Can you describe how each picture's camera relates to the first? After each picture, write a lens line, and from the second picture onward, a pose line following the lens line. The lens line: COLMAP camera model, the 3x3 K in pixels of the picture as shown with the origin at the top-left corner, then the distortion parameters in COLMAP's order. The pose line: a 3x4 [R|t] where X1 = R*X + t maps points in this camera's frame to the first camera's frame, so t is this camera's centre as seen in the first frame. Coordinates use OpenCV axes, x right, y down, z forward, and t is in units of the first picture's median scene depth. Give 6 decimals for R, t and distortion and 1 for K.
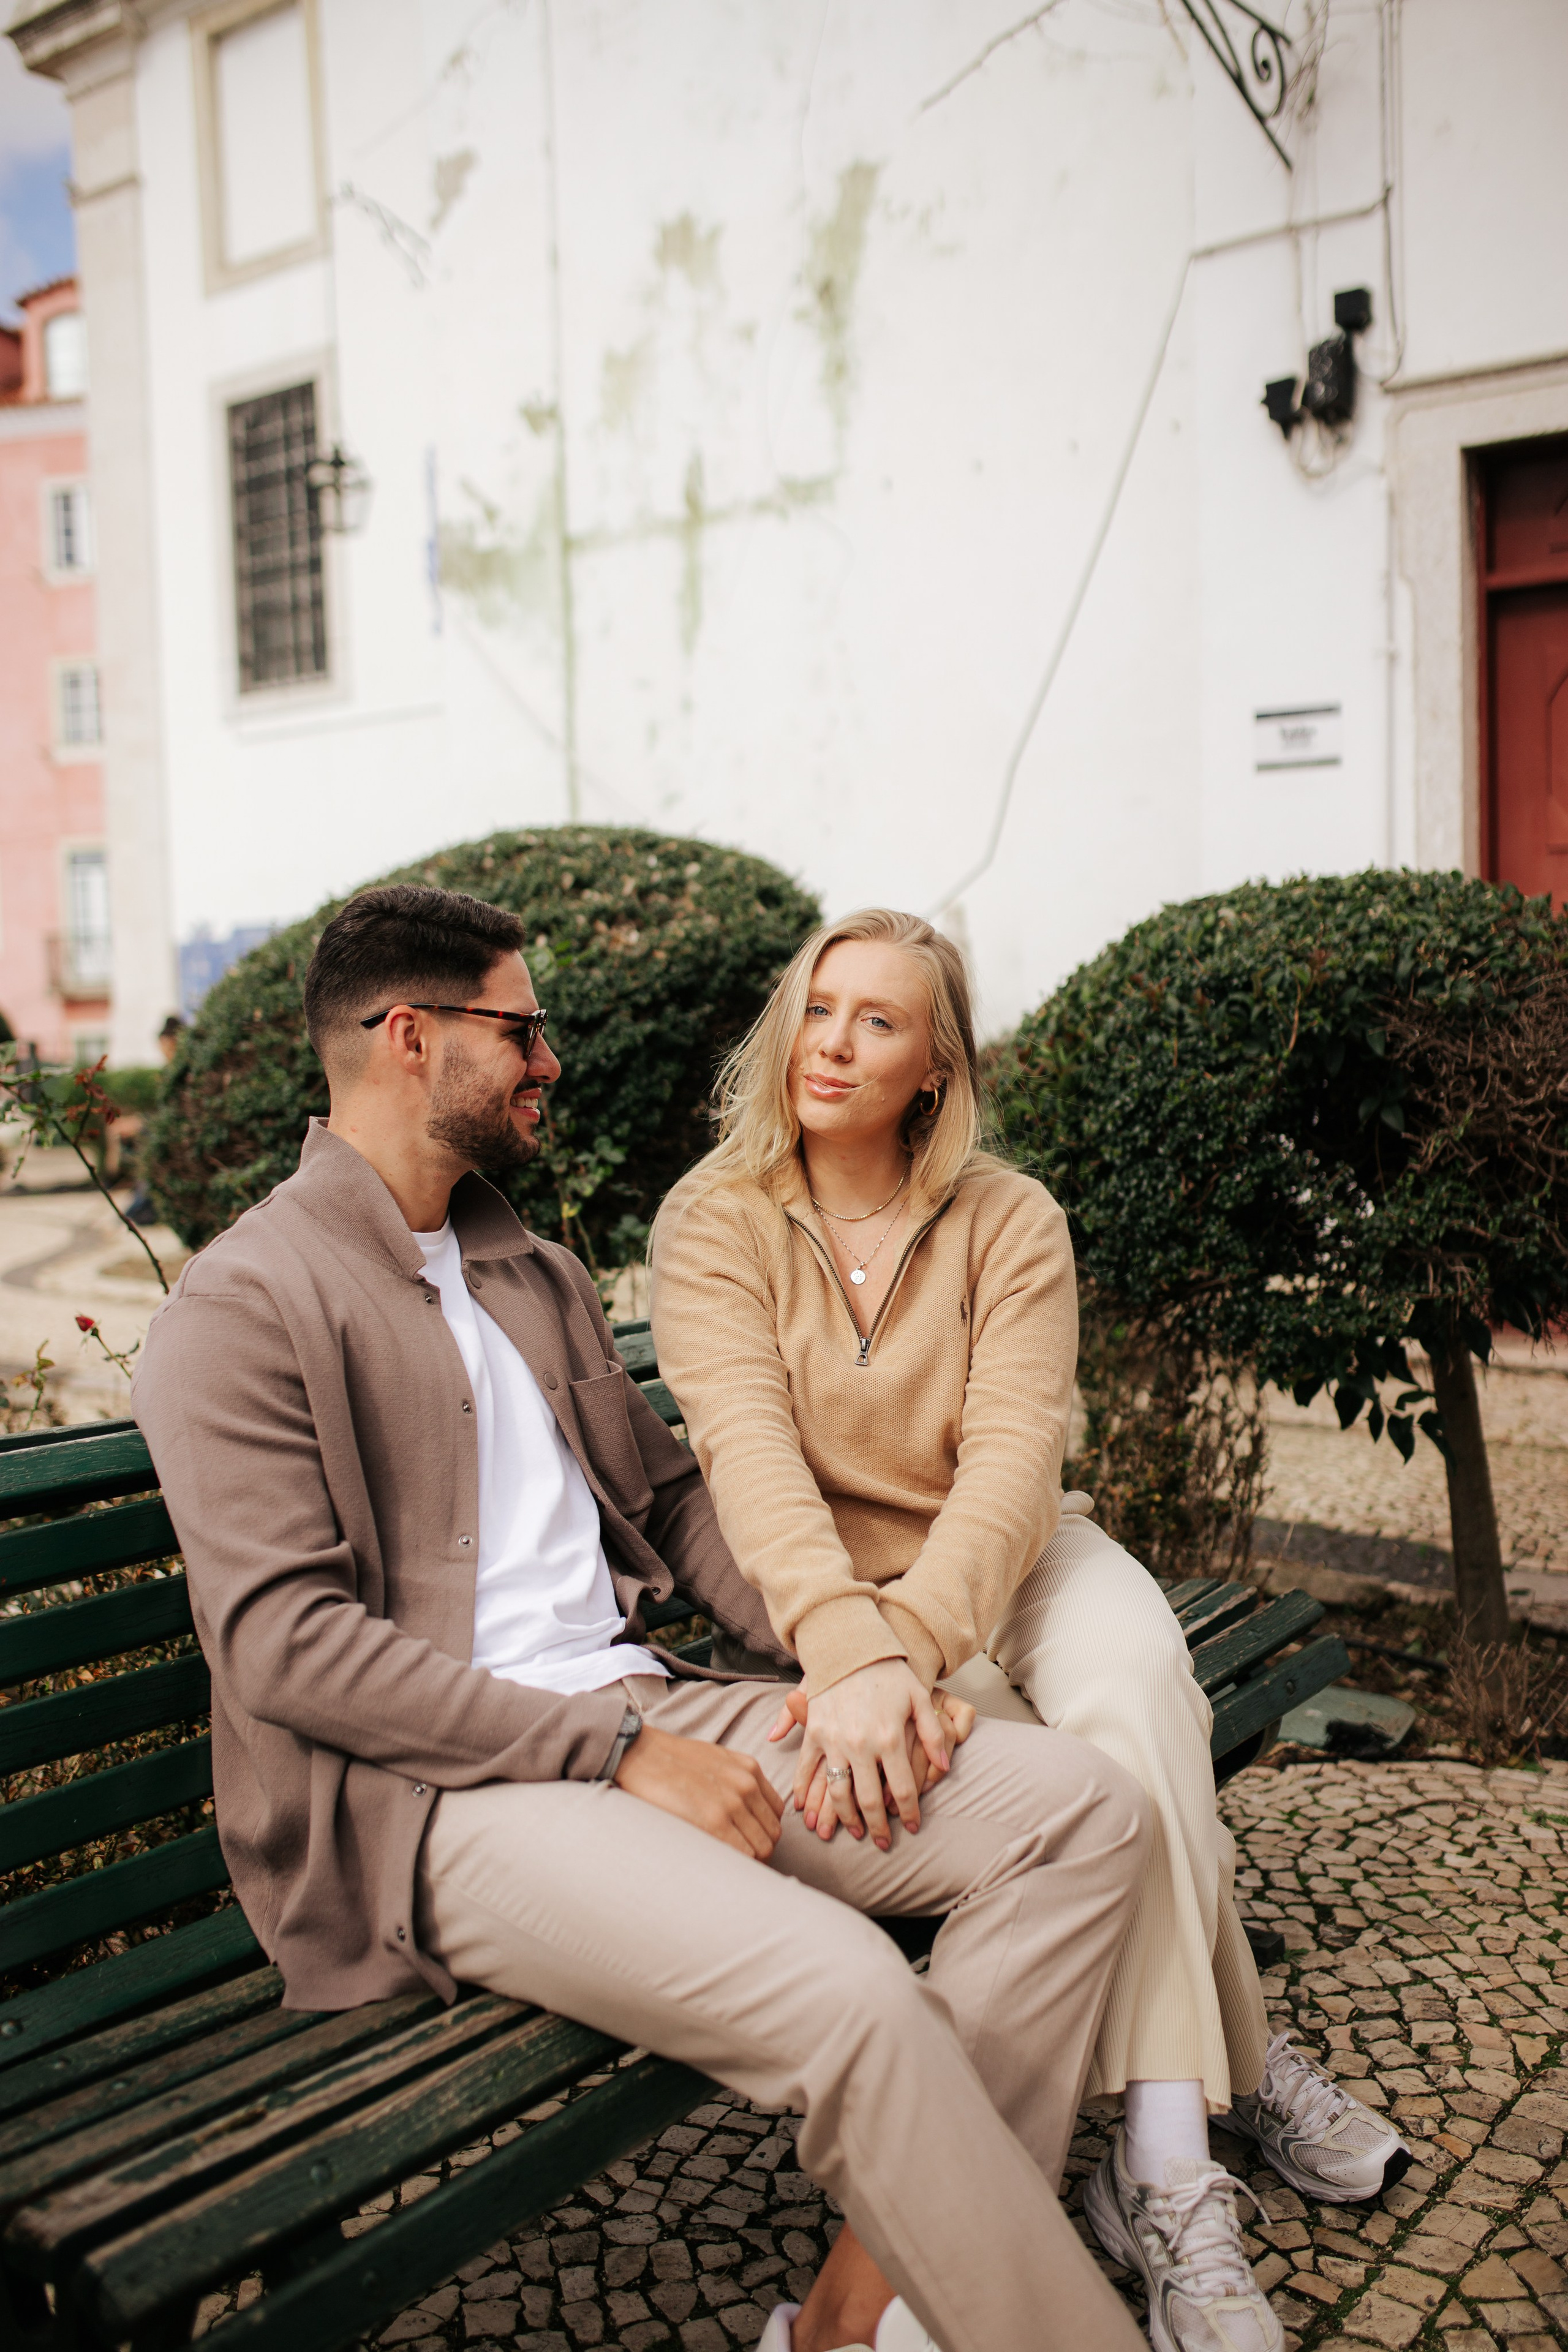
lens RADIAL K [[2256.3, 0, 782.8], [0, 2256.3, 1176.5], [0, 0, 1]] dist [-0.060992, 0.112986]
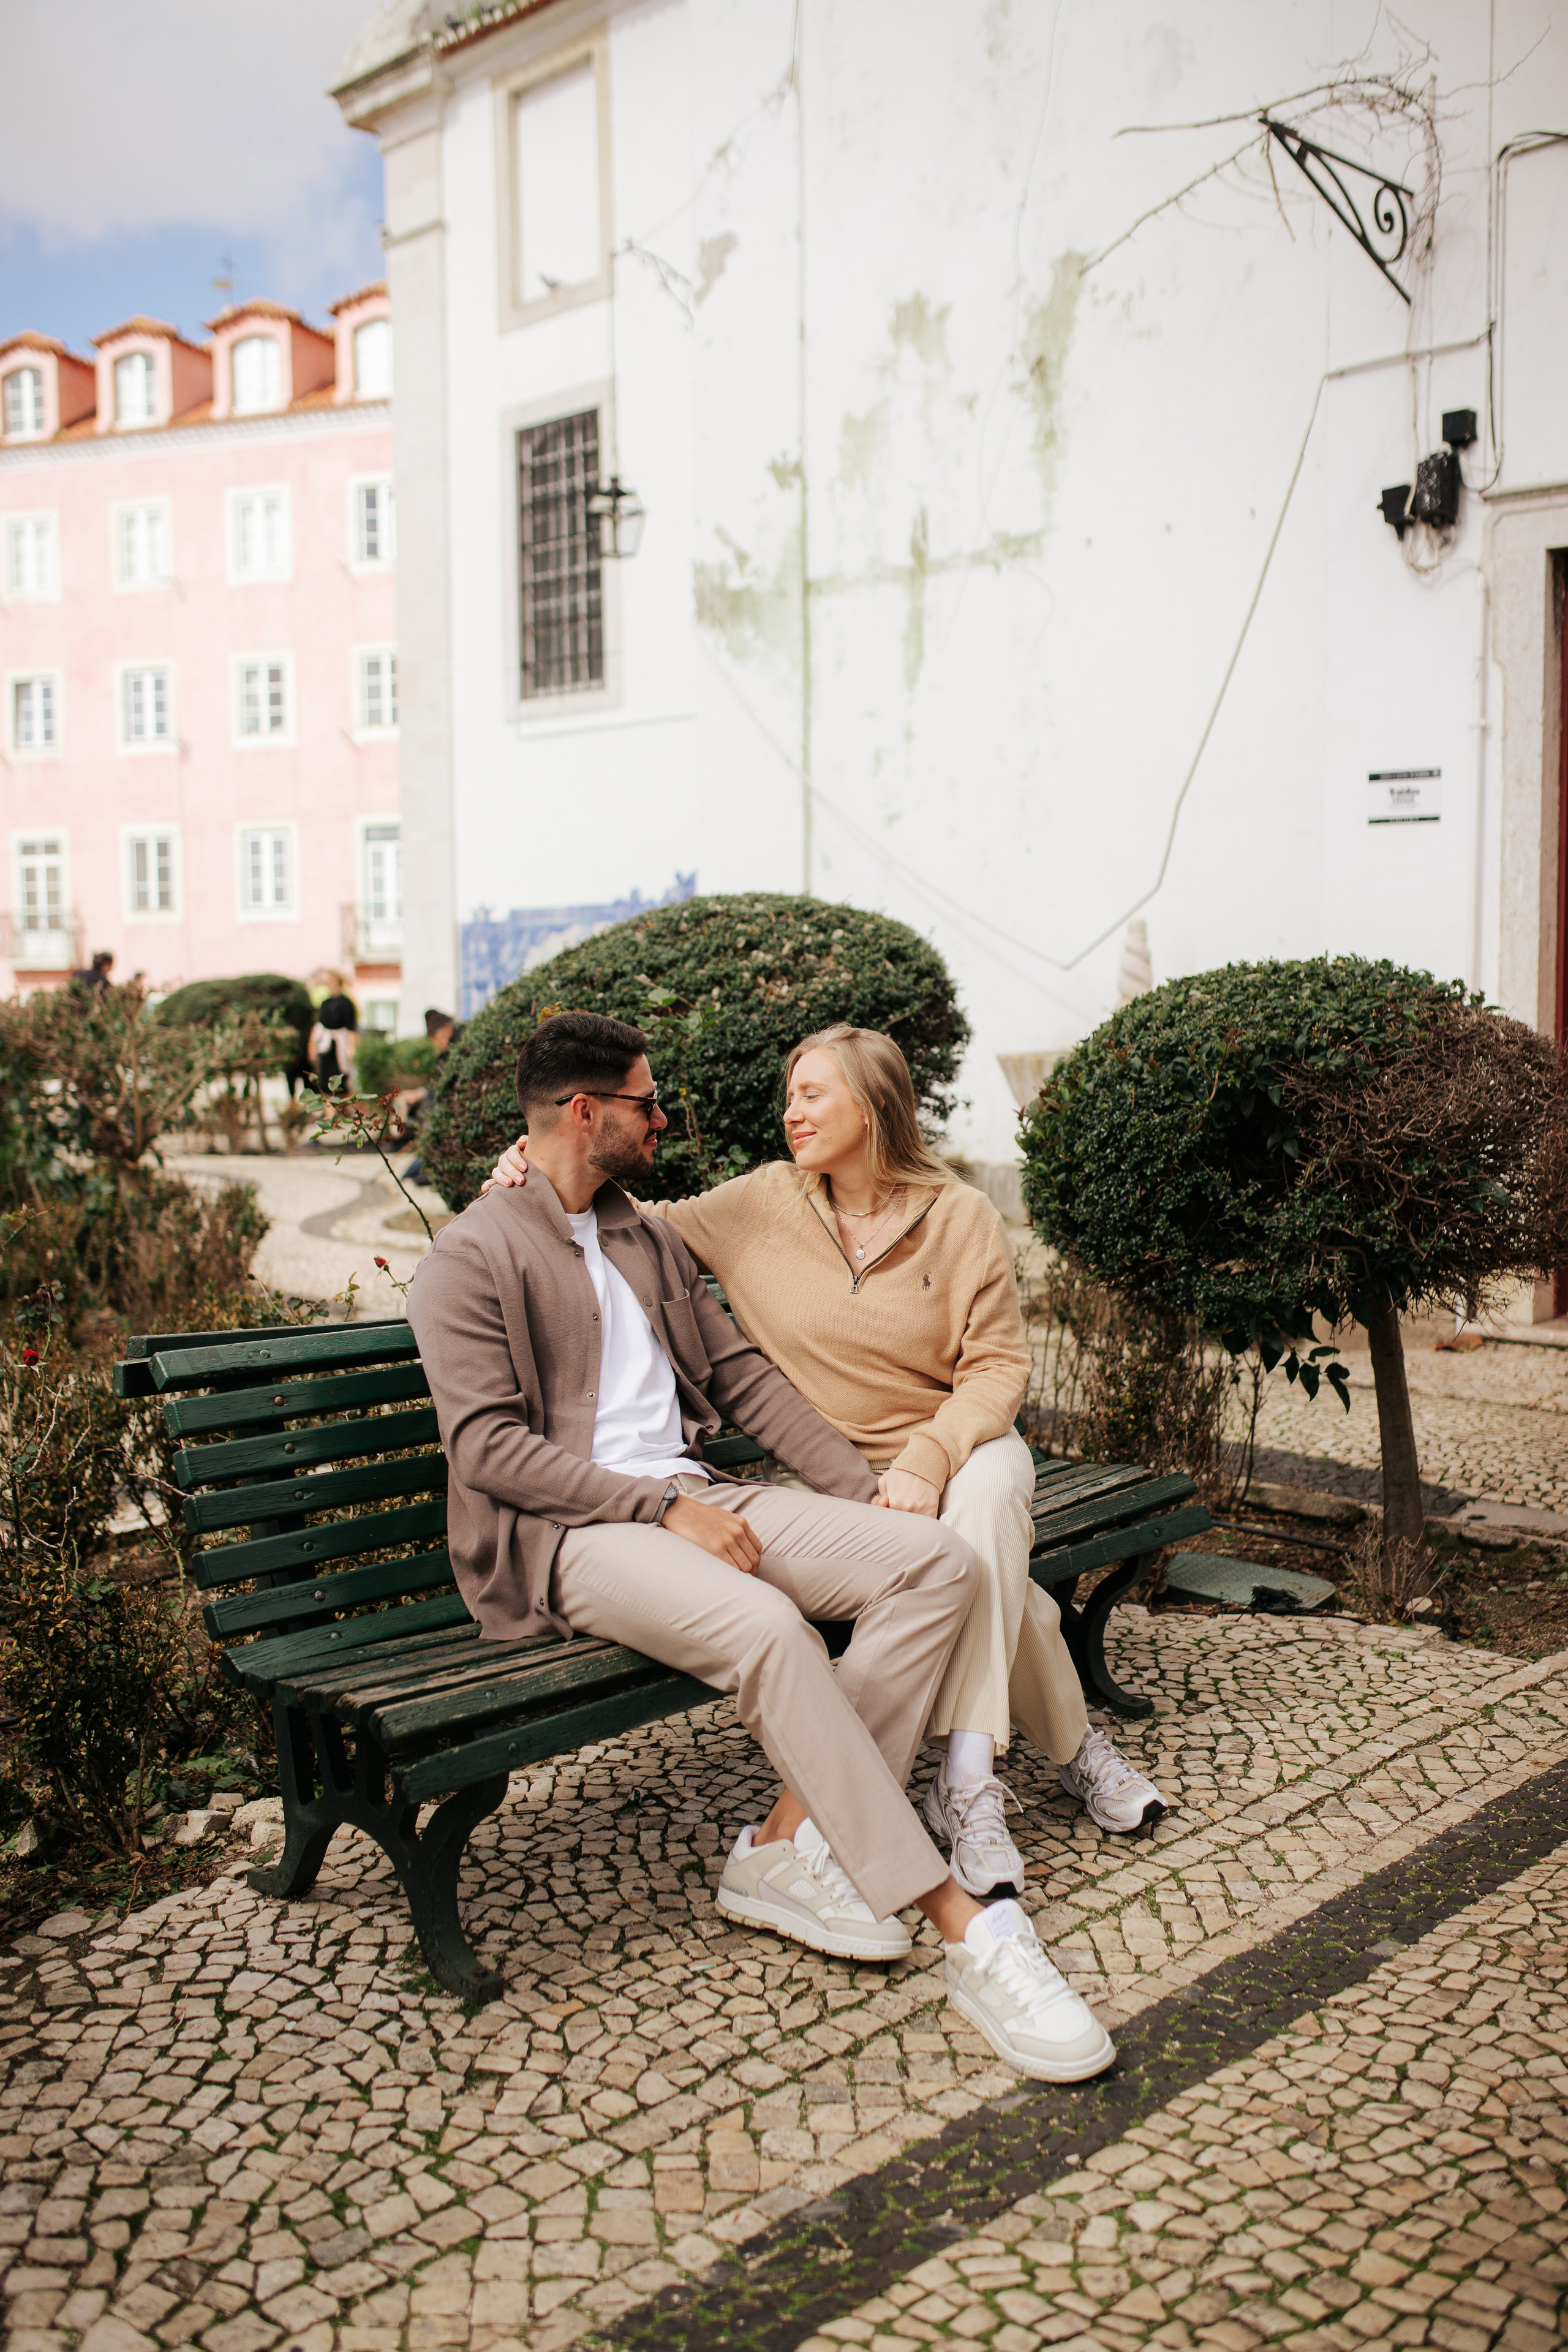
lens RADIAL K [[2241.9, 0, 778.4], [0, 2241.9, 1177.2], [0, 0, 1]] dist [-0.048649, 0.118609]
pose [[0.992210, 0.029307, -0.121077, 0.124362], [-0.027469, 0.999481, 0.016822, -0.022905], [0.121507, -0.013365, 0.992501, -0.421344]]
